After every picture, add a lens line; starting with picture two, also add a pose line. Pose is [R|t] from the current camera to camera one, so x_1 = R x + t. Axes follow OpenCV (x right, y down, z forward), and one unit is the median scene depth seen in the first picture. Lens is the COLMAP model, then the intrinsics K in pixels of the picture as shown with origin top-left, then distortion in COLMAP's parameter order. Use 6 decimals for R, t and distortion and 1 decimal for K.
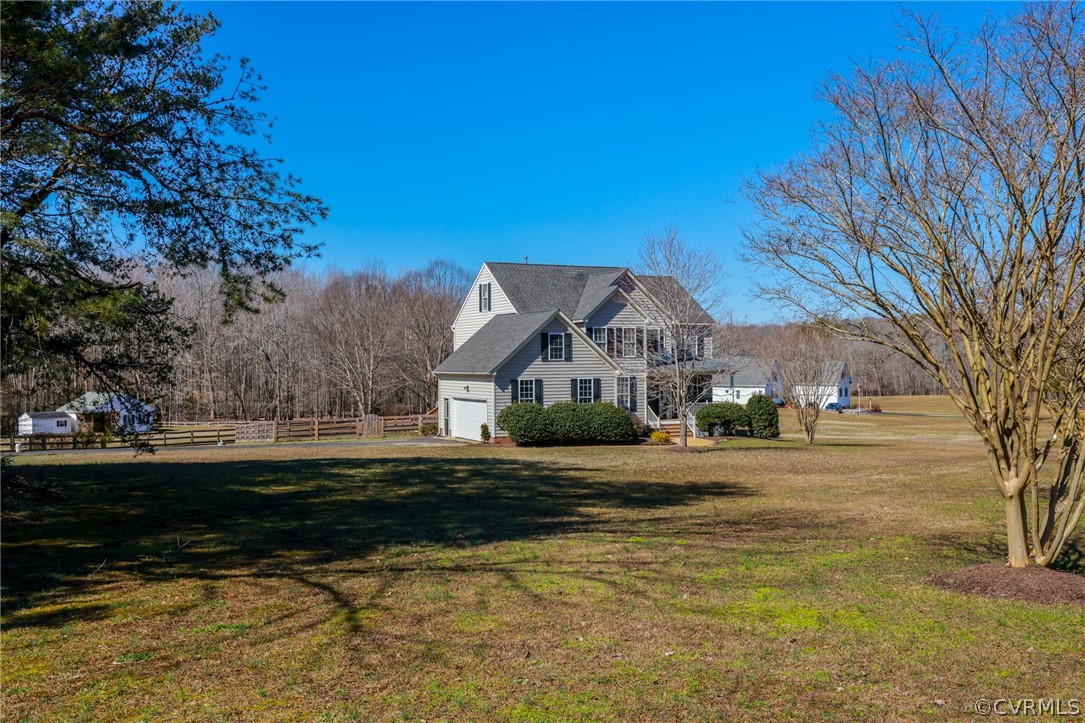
lens RADIAL K [[1065.8, 0, 540.7], [0, 1065.8, 362.6], [0, 0, 1]] dist [0.063806, 0.000000]
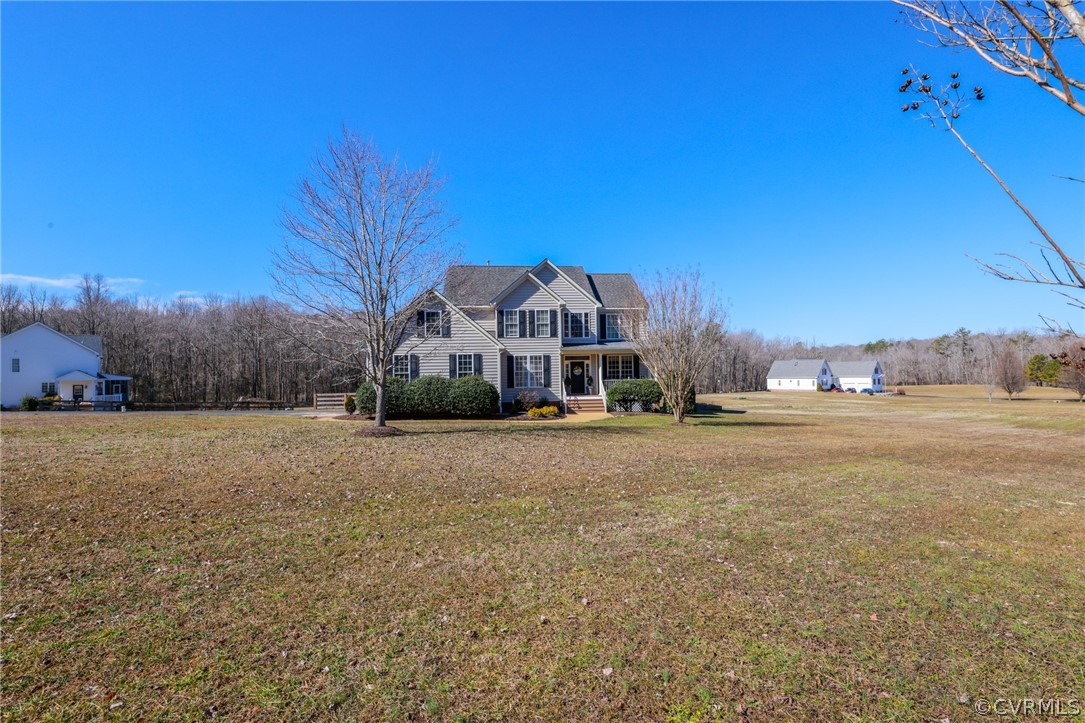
lens RADIAL K [[497.2, 0, 543.5], [0, 497.2, 363.8], [0, 0, 1]] dist [-0.025149, 0.000871]
pose [[0.933702, -0.013002, -0.357814, 0.263528], [0.007485, 0.999831, -0.016798, 0.030432], [0.357972, 0.013006, 0.933642, 0.527535]]
